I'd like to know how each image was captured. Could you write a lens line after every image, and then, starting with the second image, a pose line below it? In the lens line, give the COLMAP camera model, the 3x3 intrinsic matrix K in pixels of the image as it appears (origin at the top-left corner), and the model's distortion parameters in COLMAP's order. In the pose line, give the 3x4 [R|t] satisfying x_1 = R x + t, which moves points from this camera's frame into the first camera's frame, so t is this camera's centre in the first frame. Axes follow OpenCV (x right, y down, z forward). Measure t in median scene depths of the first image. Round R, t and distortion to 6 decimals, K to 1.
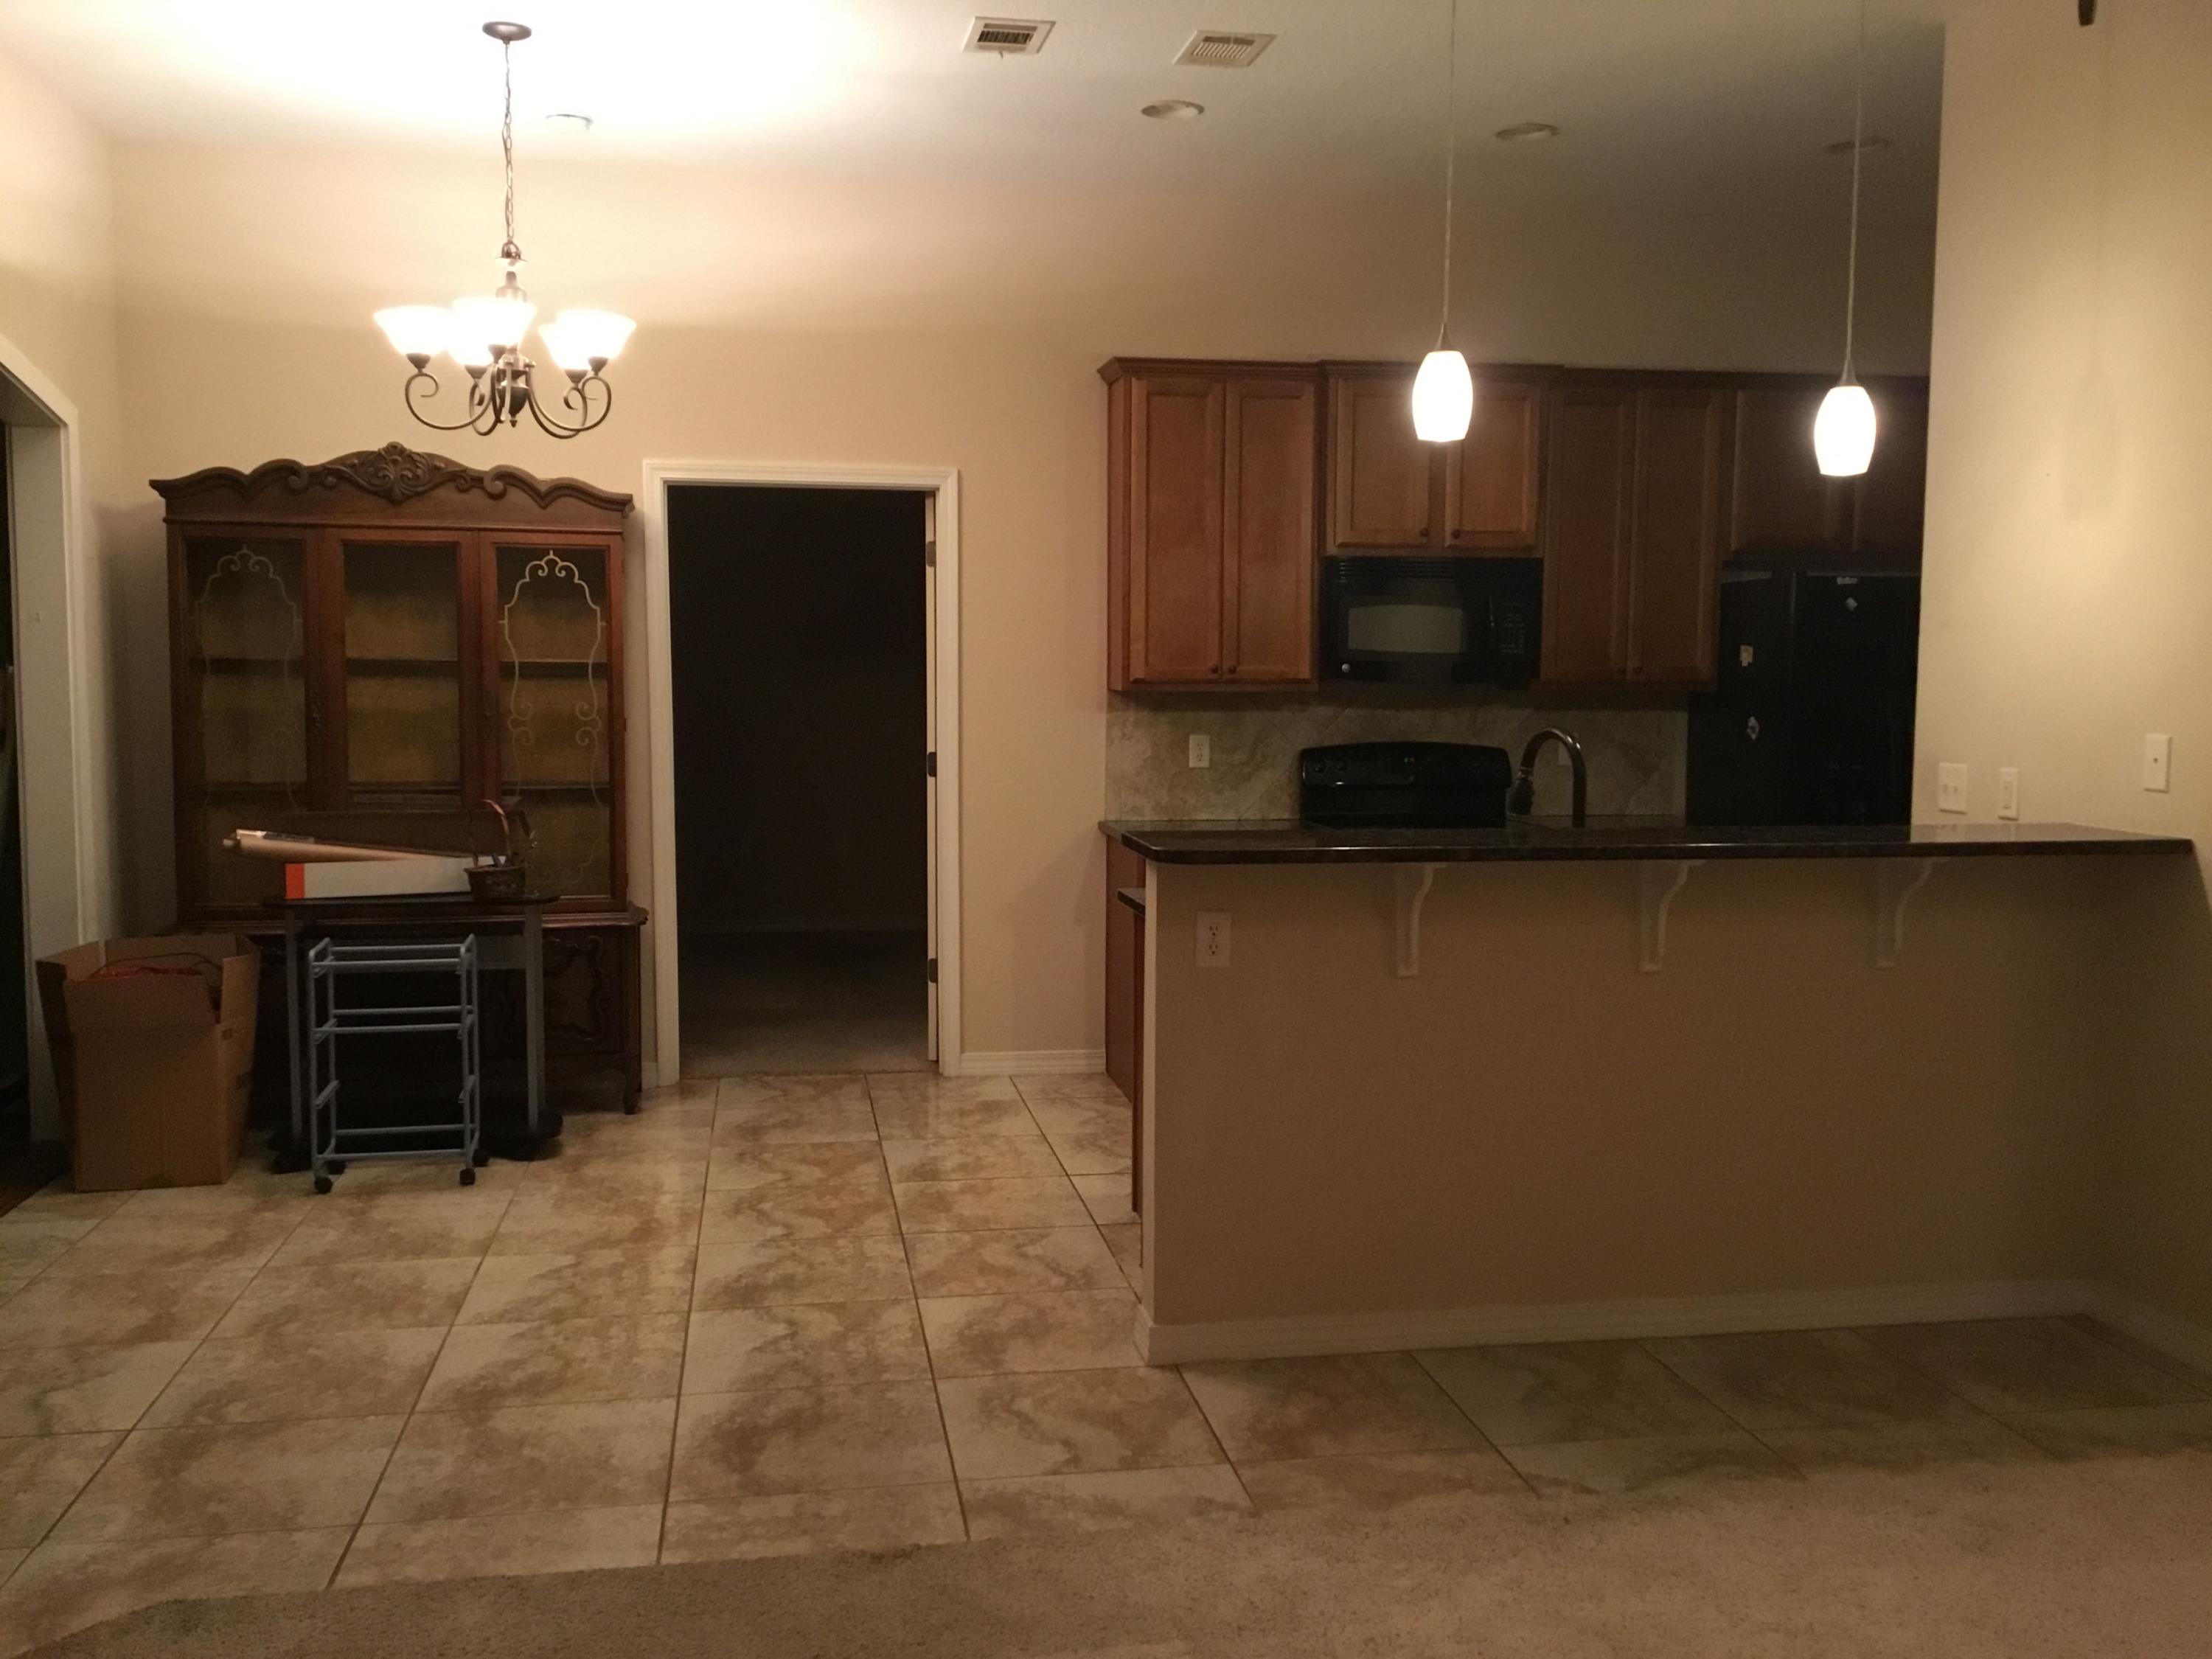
lens RADIAL K [[1962.8, 0, 1110.2], [0, 1962.8, 820.0], [0, 0, 1]] dist [0.096491, -0.159604]
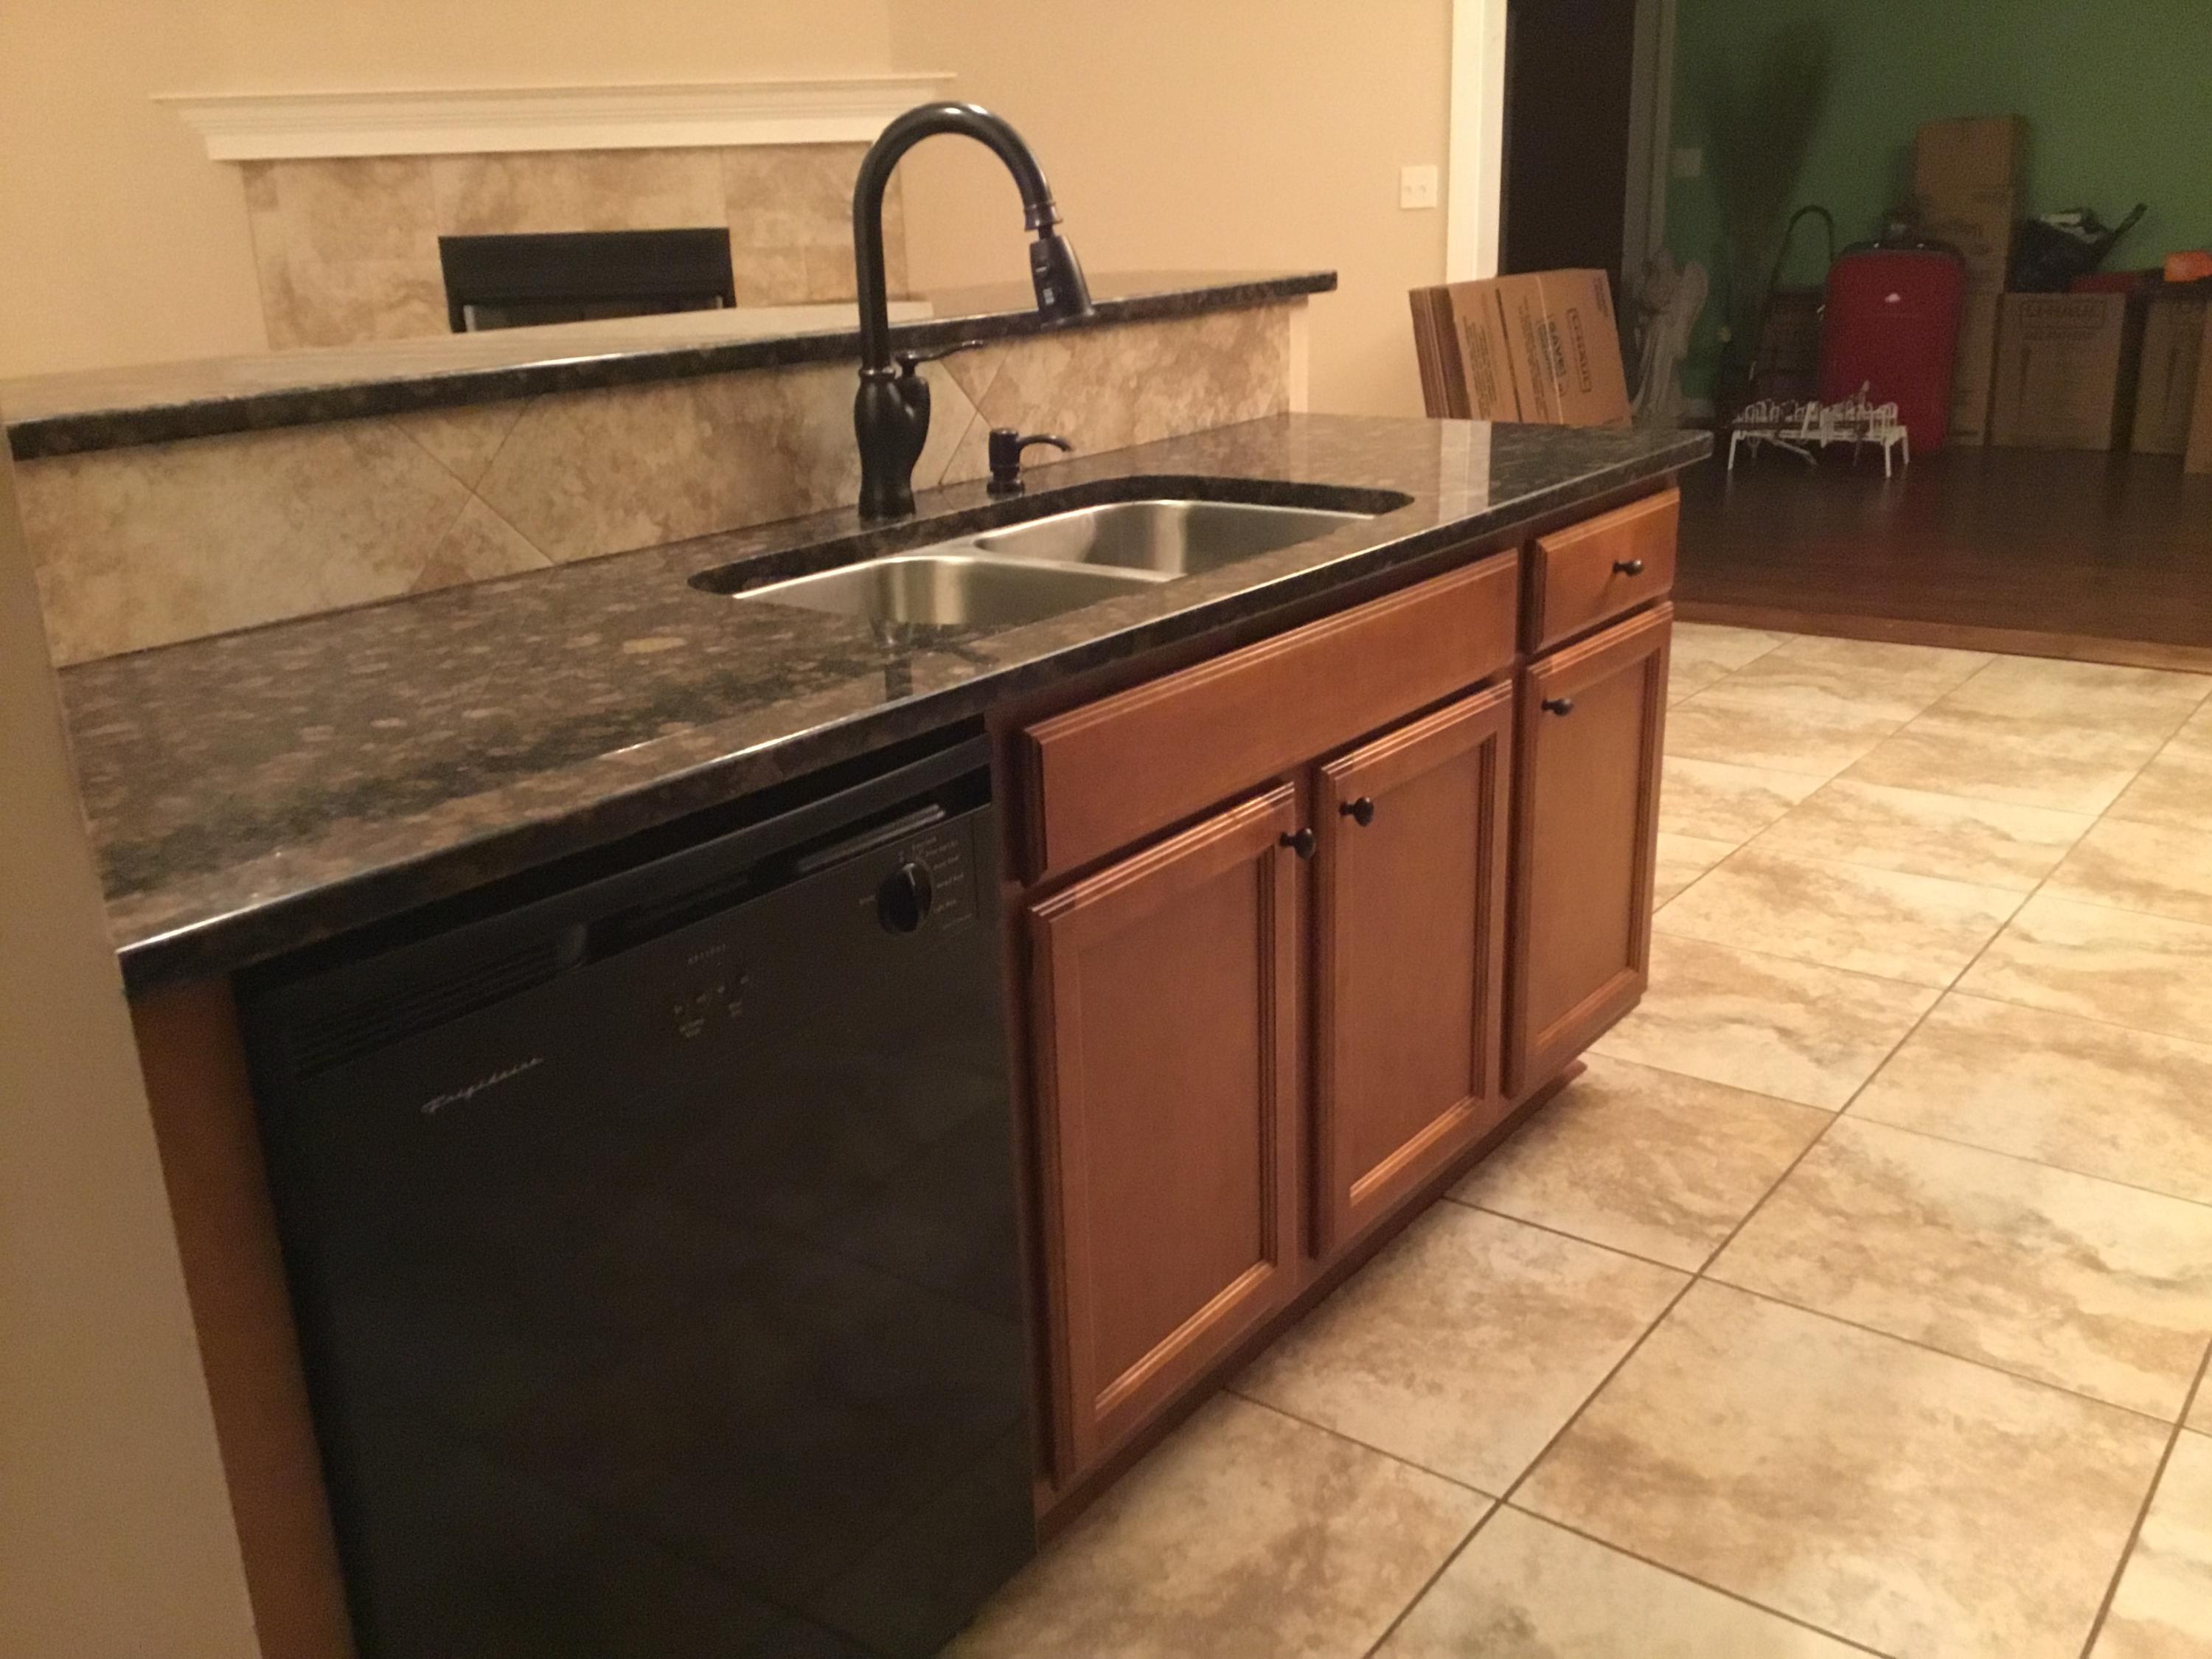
lens RADIAL K [[1962.8, 0, 1112.3], [0, 1962.8, 829.5], [0, 0, 1]] dist [0.096491, -0.159604]
pose [[-0.726747, 0.234626, -0.645592, 0.463180], [-0.026933, 0.929400, 0.368089, -0.052407], [0.686377, 0.284896, -0.669120, 1.224102]]
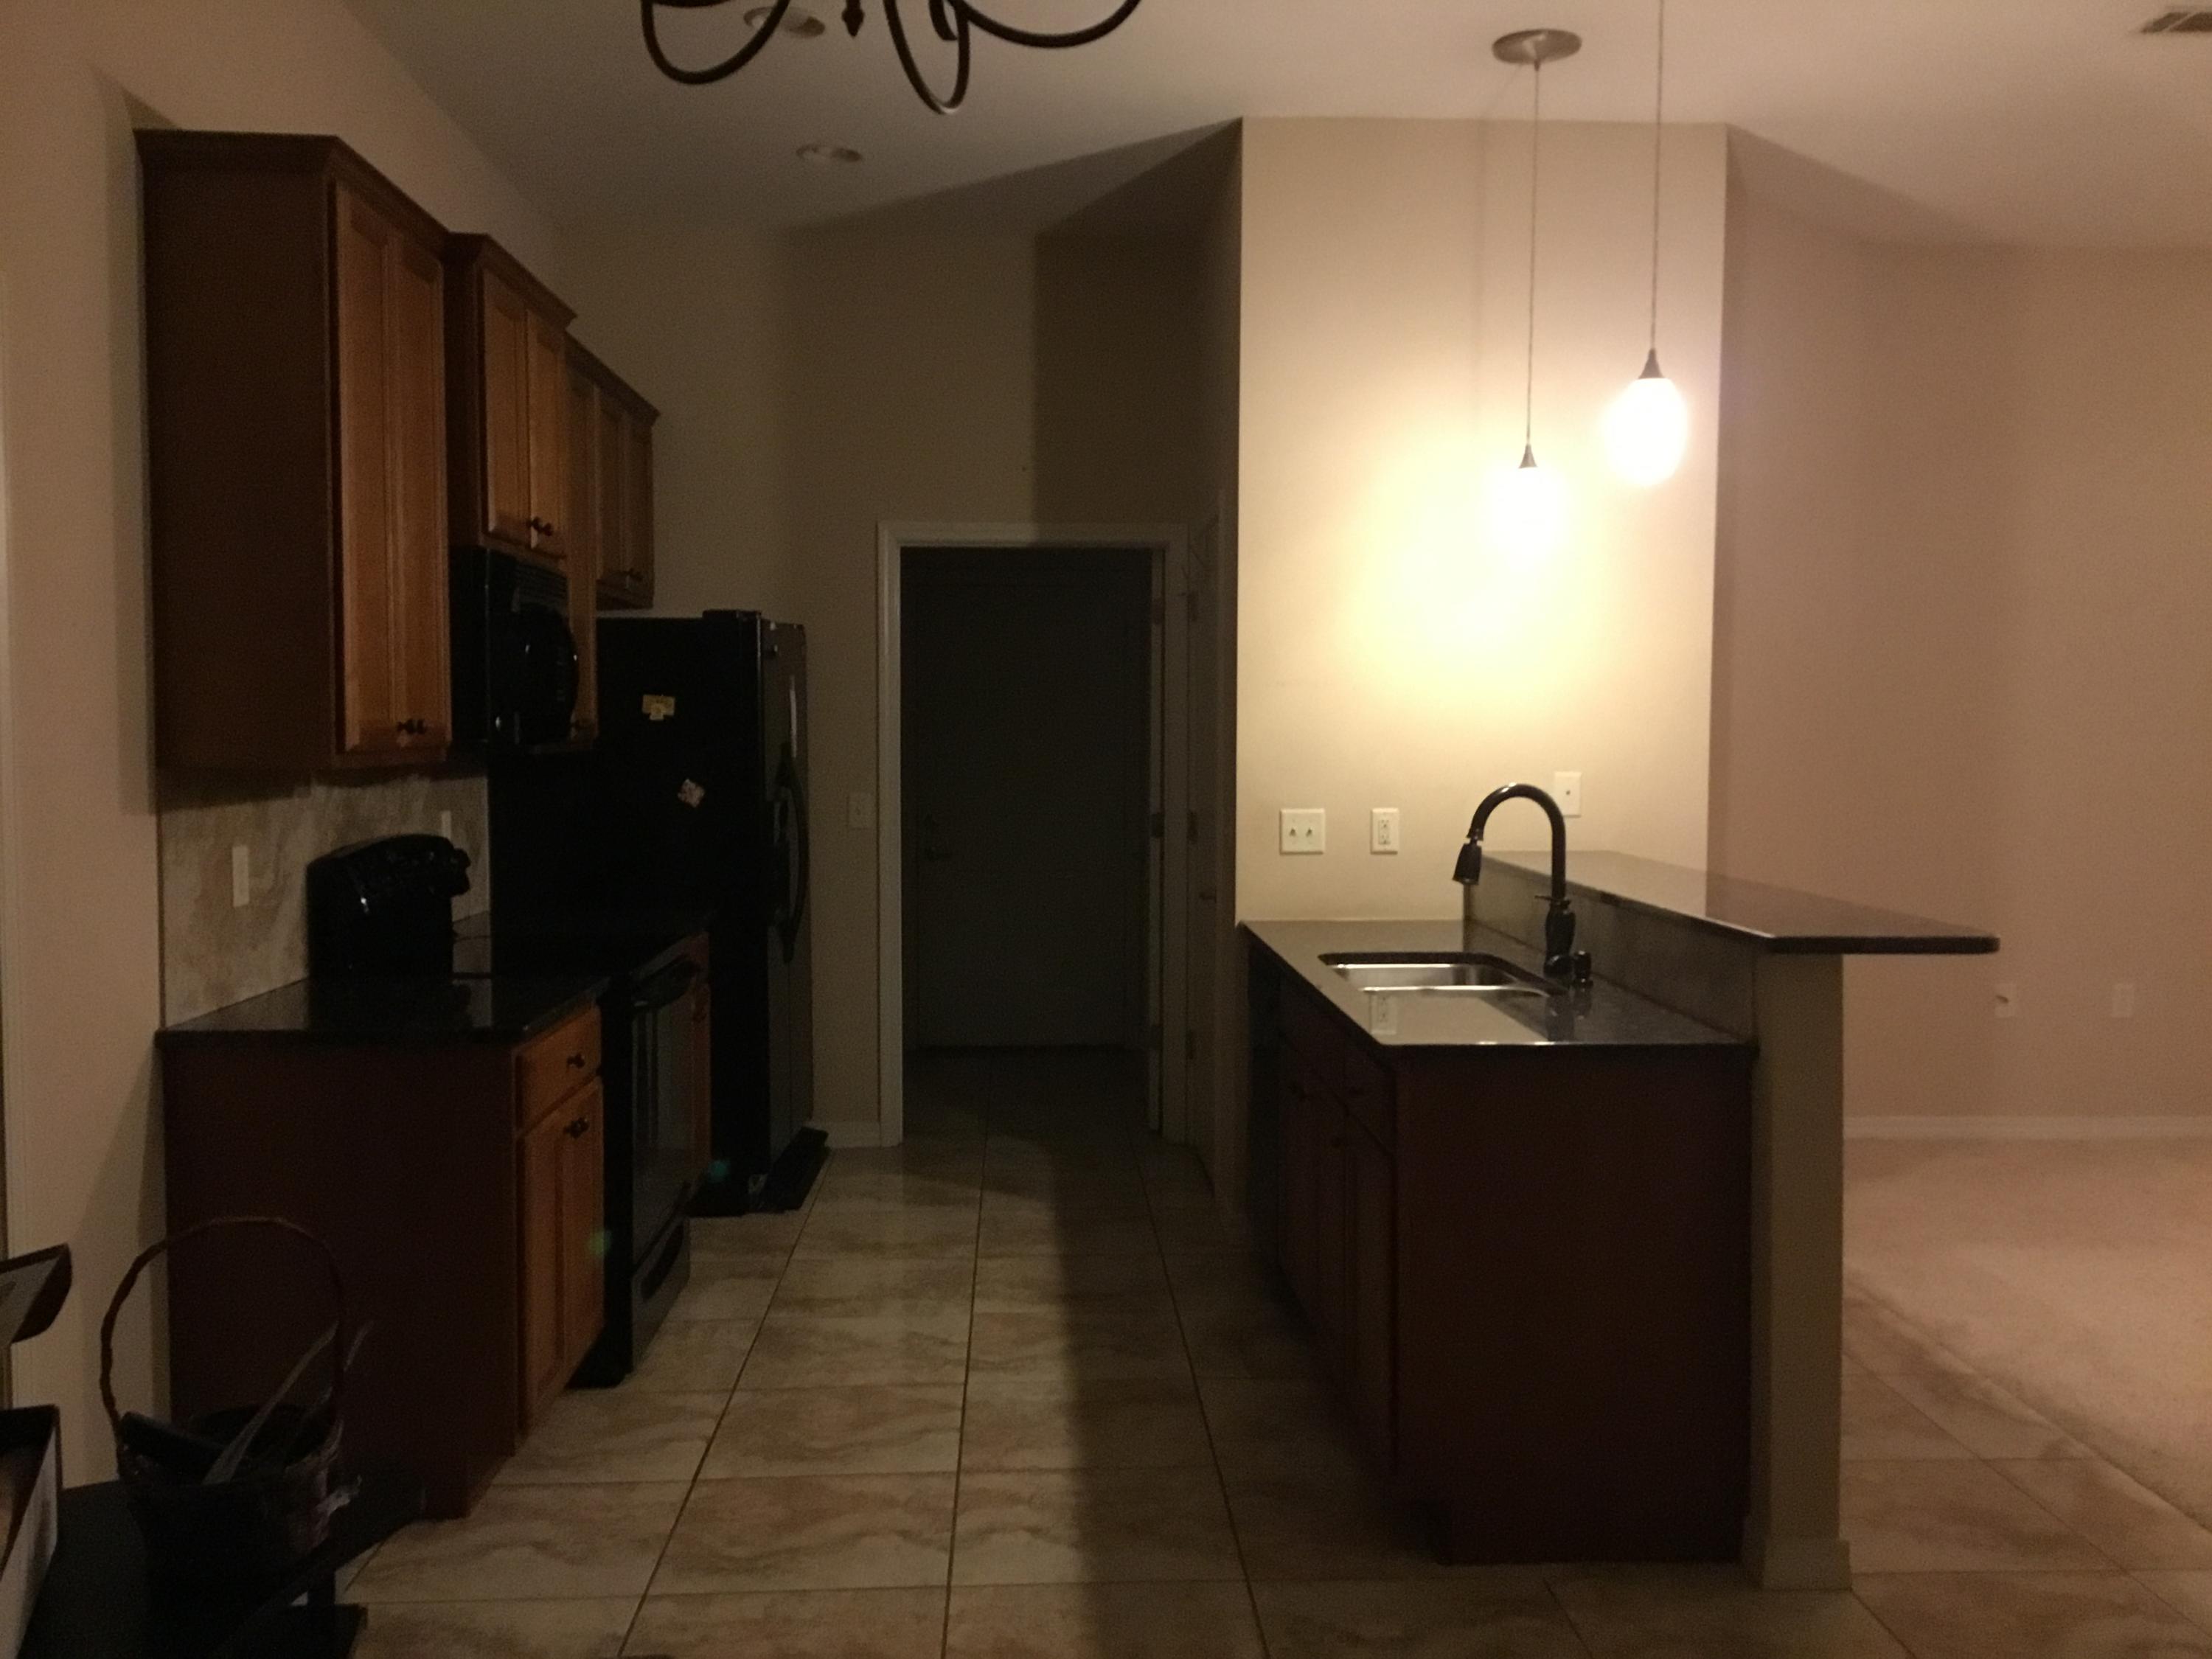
lens RADIAL K [[1962.8, 0, 1108.8], [0, 1962.8, 843.7], [0, 0, 1]] dist [0.096491, -0.159604]
pose [[0.118650, -0.065488, 0.990774, -0.658851], [0.078866, 0.995292, 0.056342, -0.078406], [-0.989799, 0.071453, 0.123256, 0.968285]]
